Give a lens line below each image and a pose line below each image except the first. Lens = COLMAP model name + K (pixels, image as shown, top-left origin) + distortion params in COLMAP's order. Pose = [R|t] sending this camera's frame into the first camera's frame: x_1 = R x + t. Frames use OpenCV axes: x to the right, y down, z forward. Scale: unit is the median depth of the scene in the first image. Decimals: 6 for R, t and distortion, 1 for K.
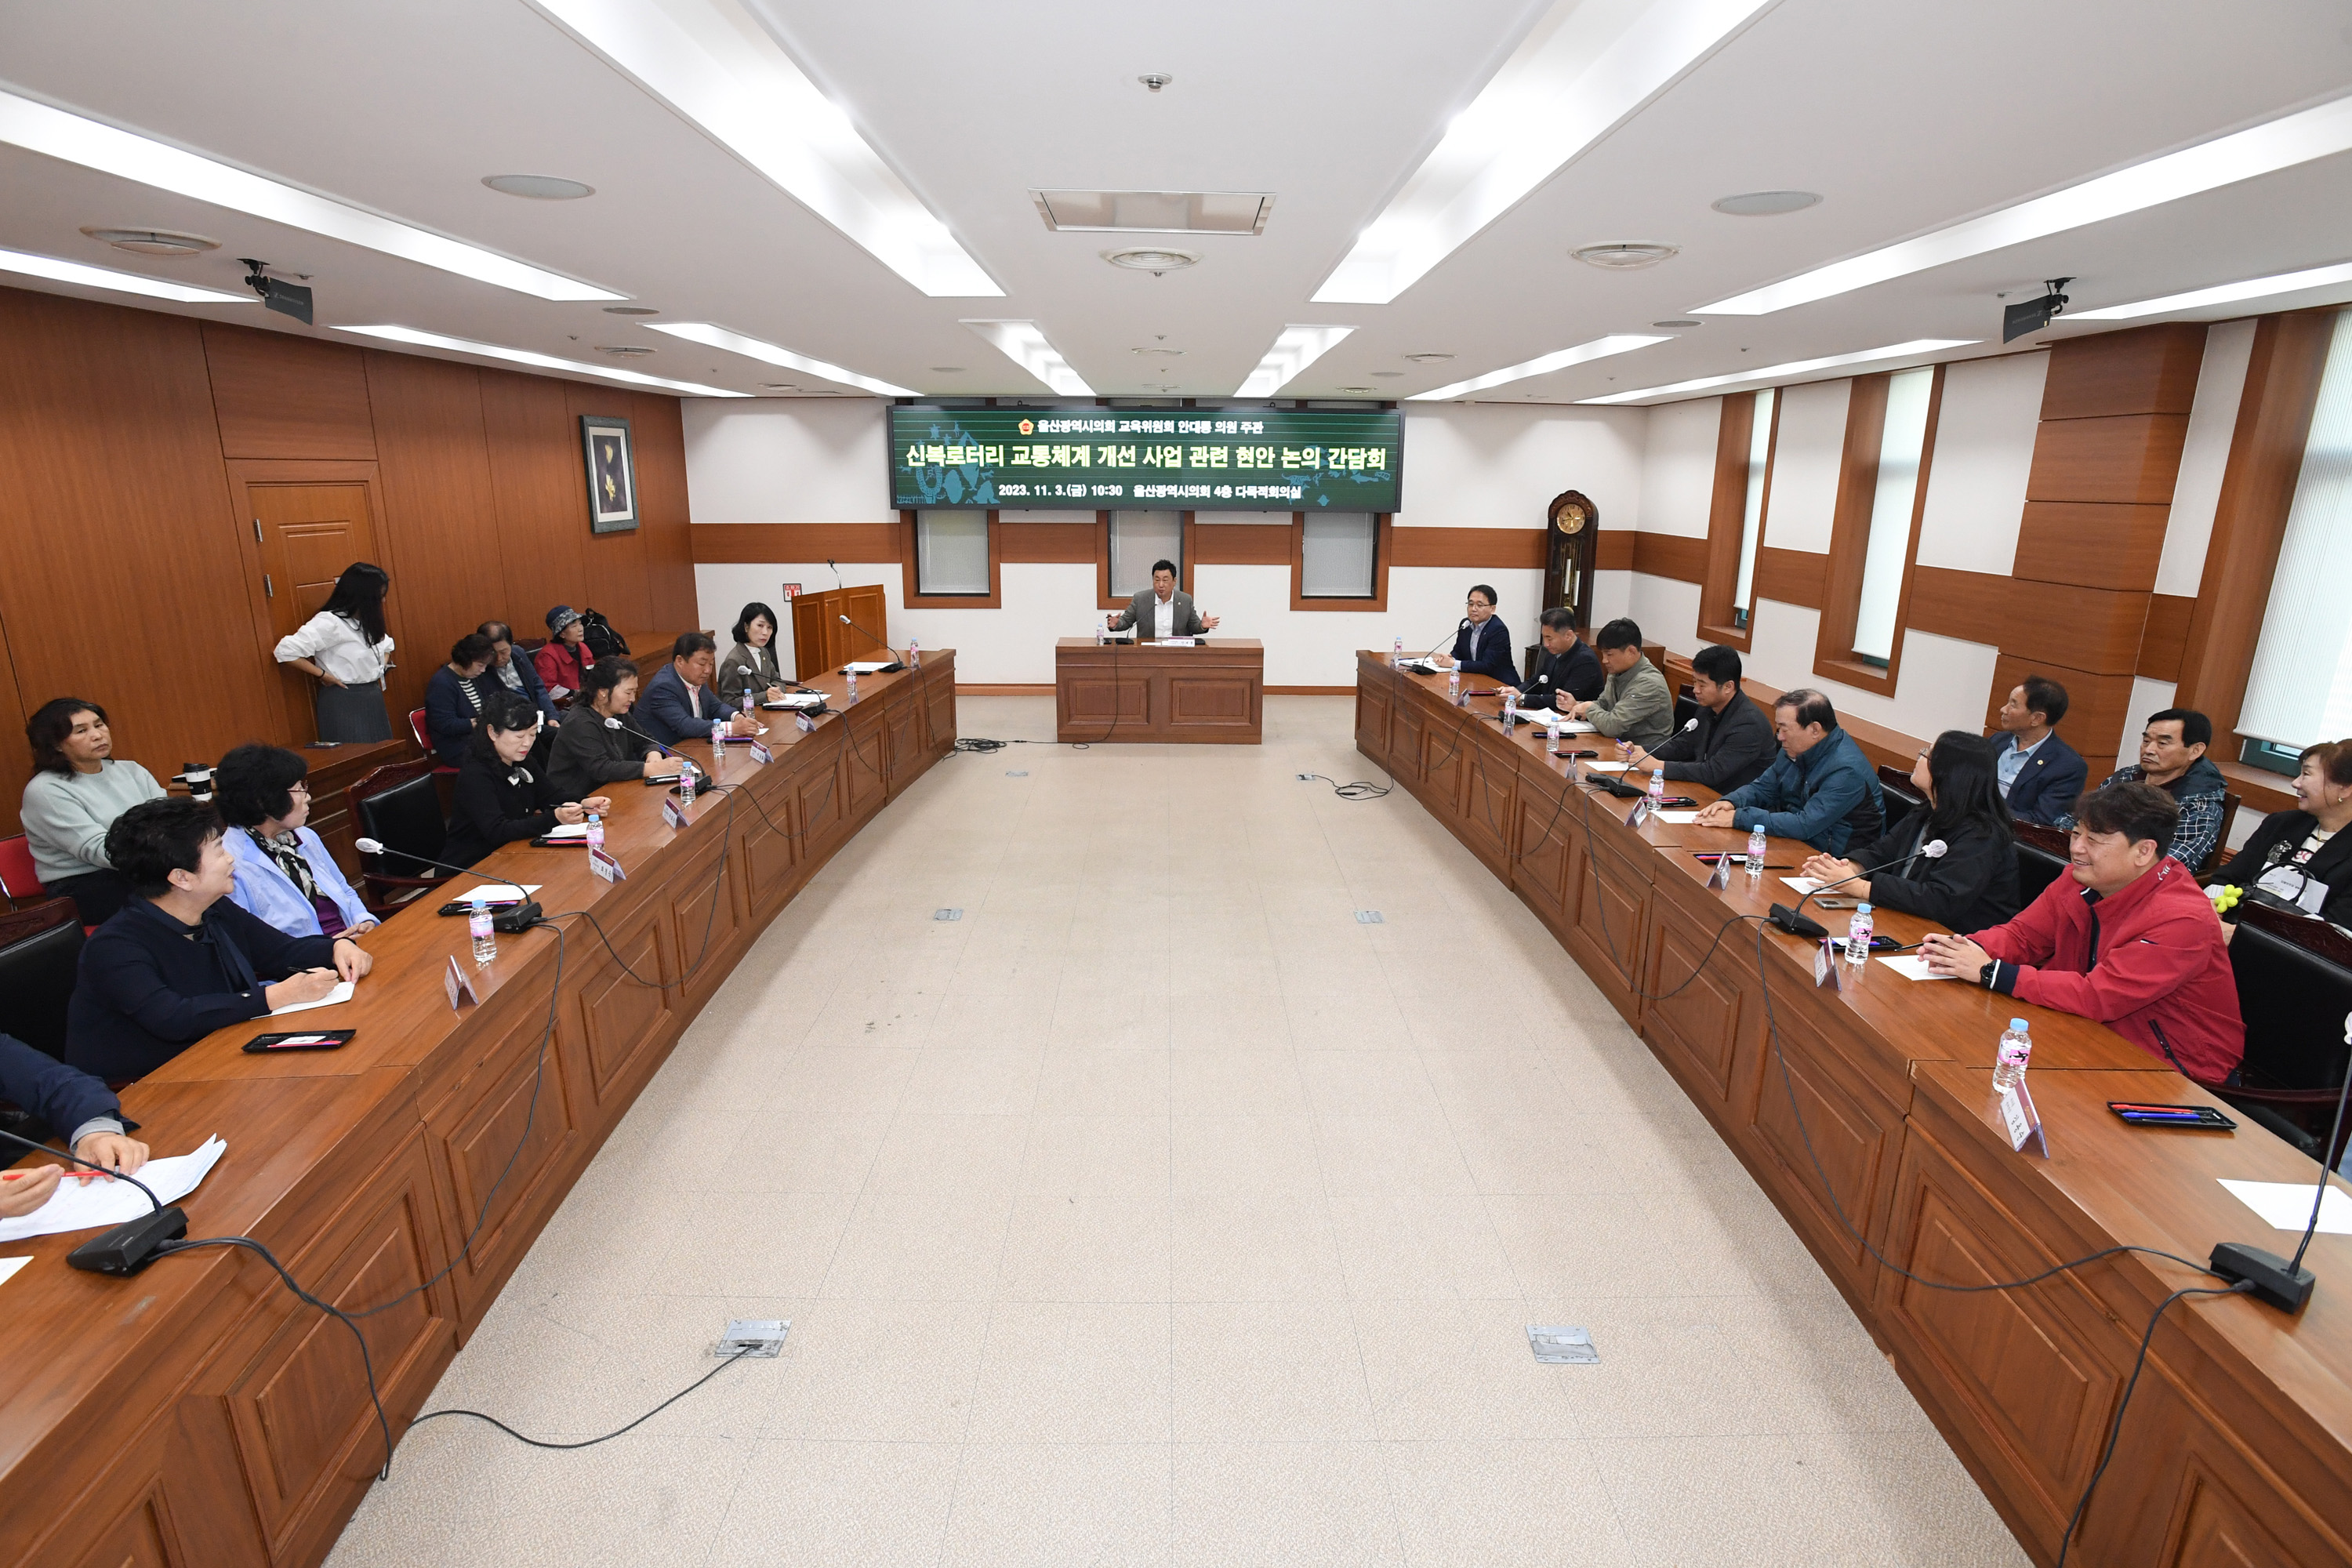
lens RADIAL K [[1174.0, 0, 1176.0], [0, 1174.0, 784.0], [0, 0, 1]] dist [-0.065699, 0.000165]
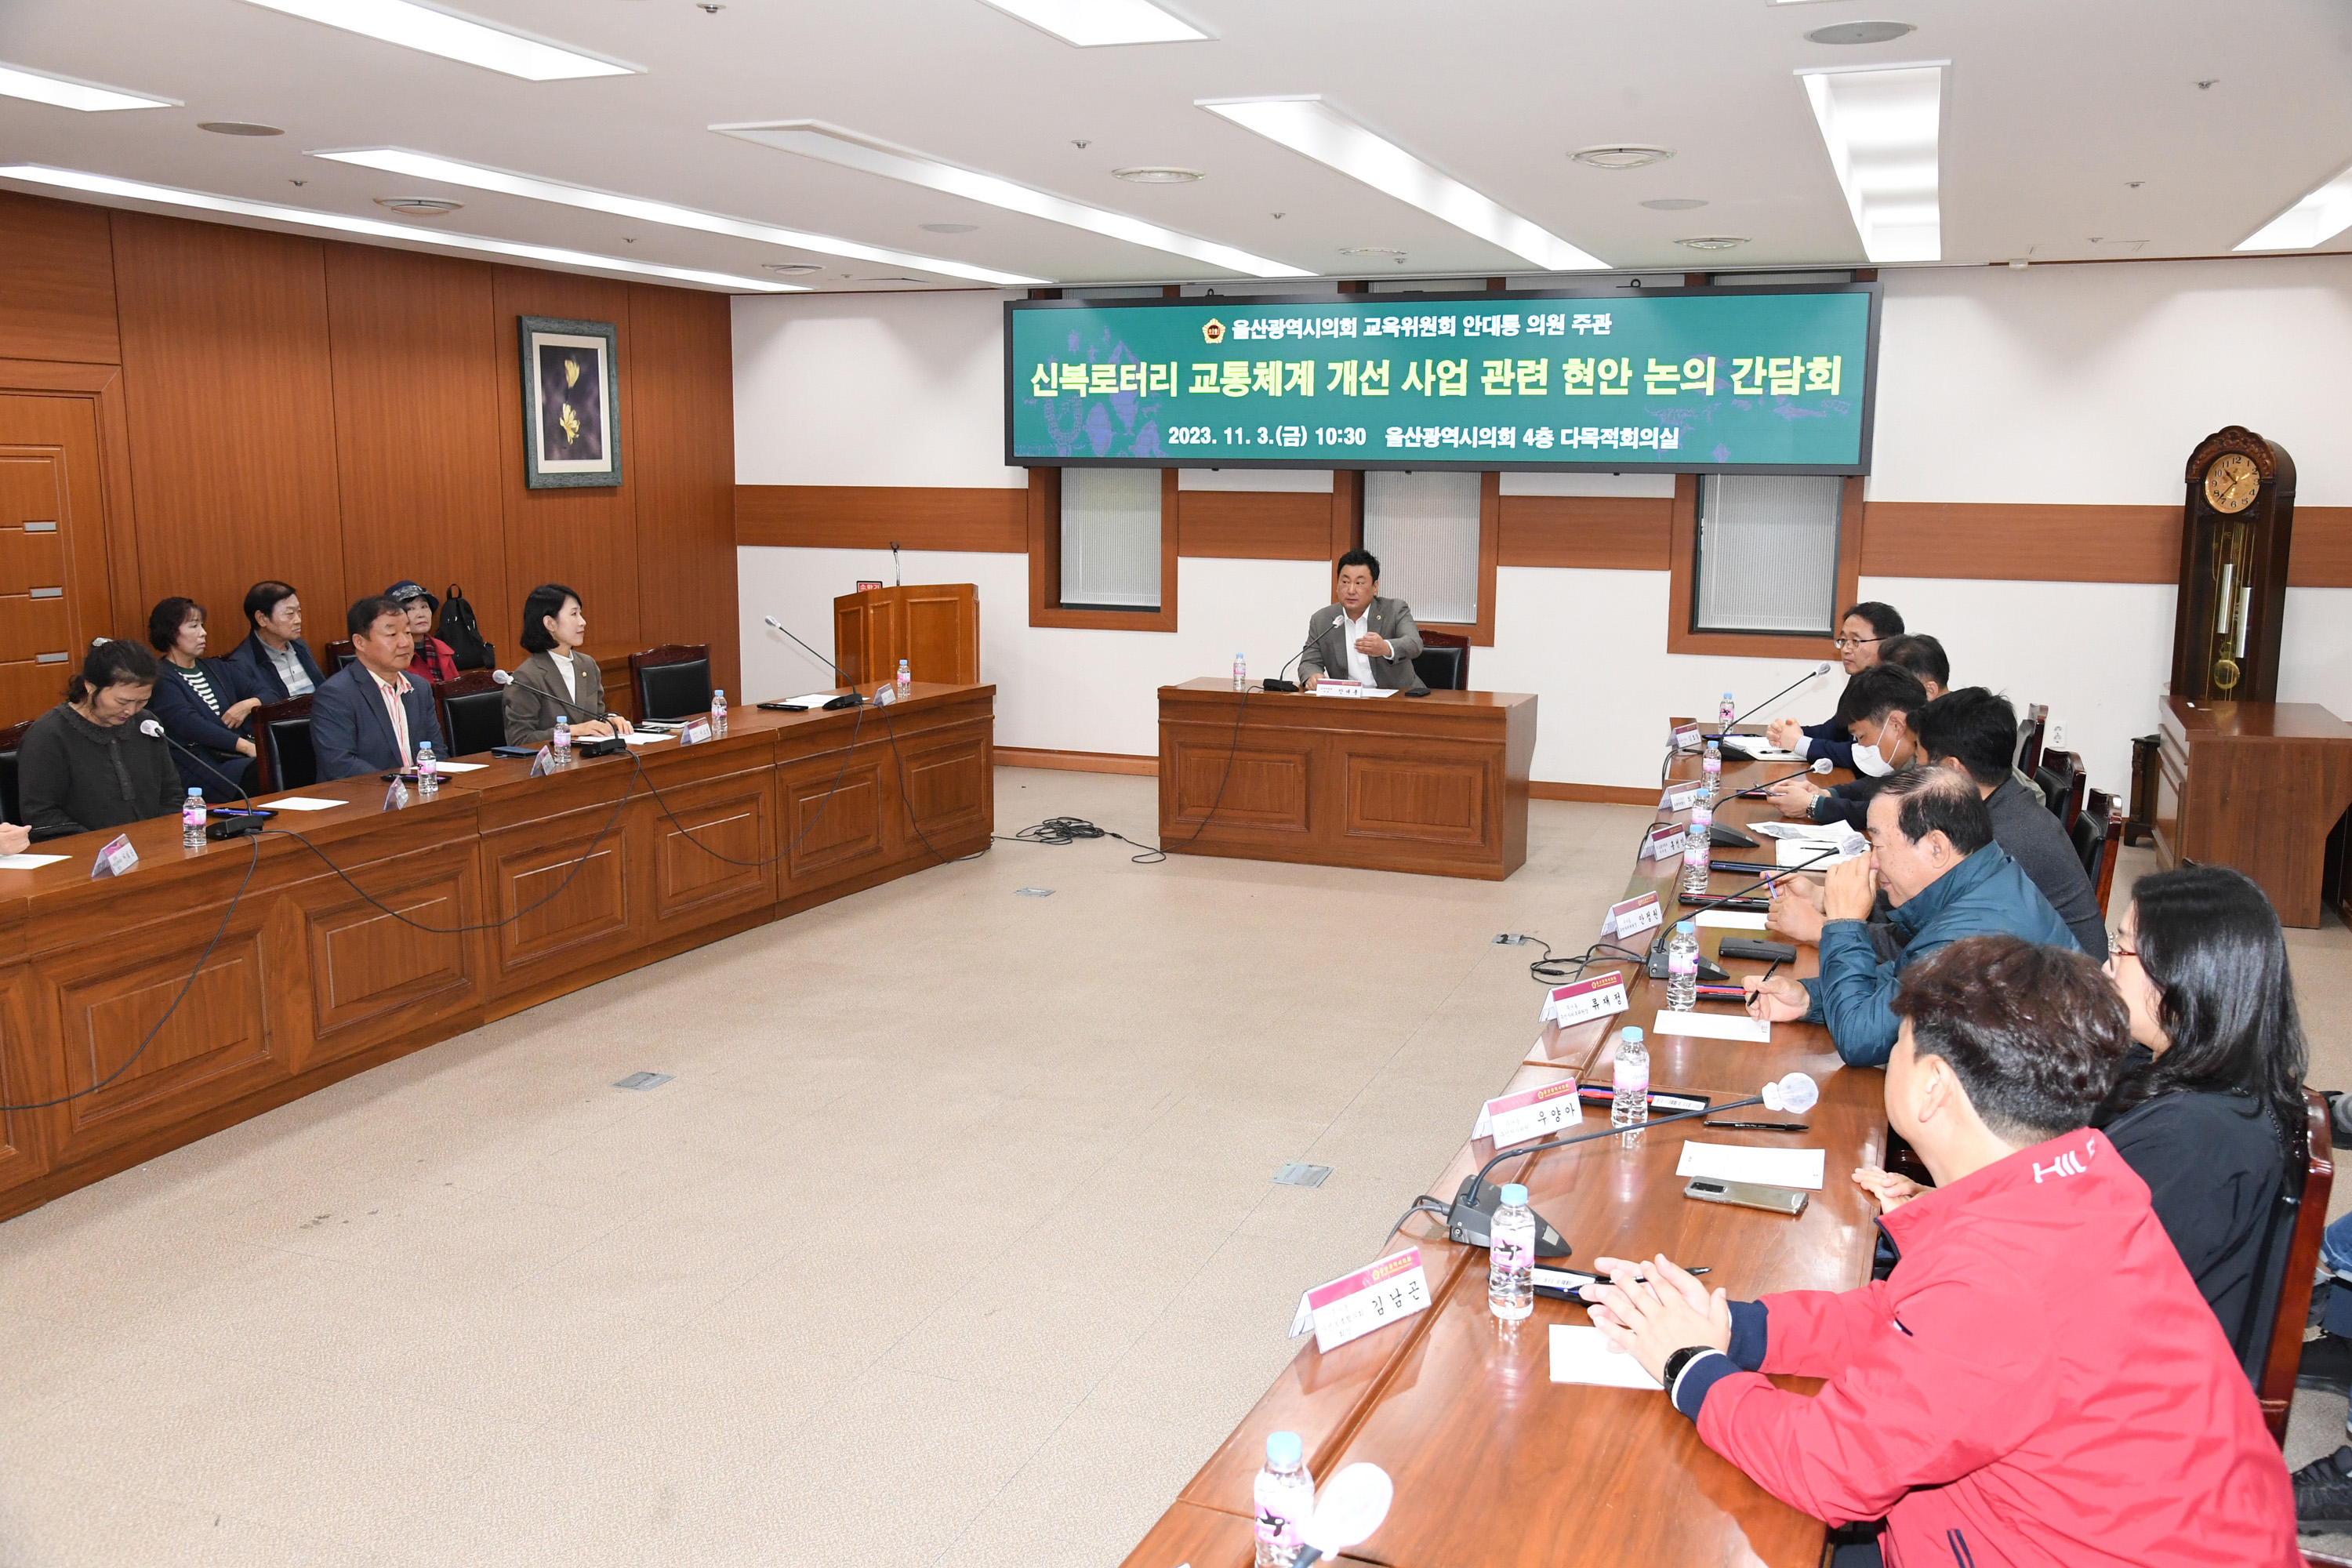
lens RADIAL K [[2011.9, 0, 1176.0], [0, 2011.9, 784.0], [0, 0, 1]] dist [-0.006595, 0.008556]
pose [[0.932066, 0.058496, -0.357535, 0.236092], [-0.091343, 0.992940, -0.075669, 0.005841], [0.350585, 0.103187, 0.930829, 0.051147]]
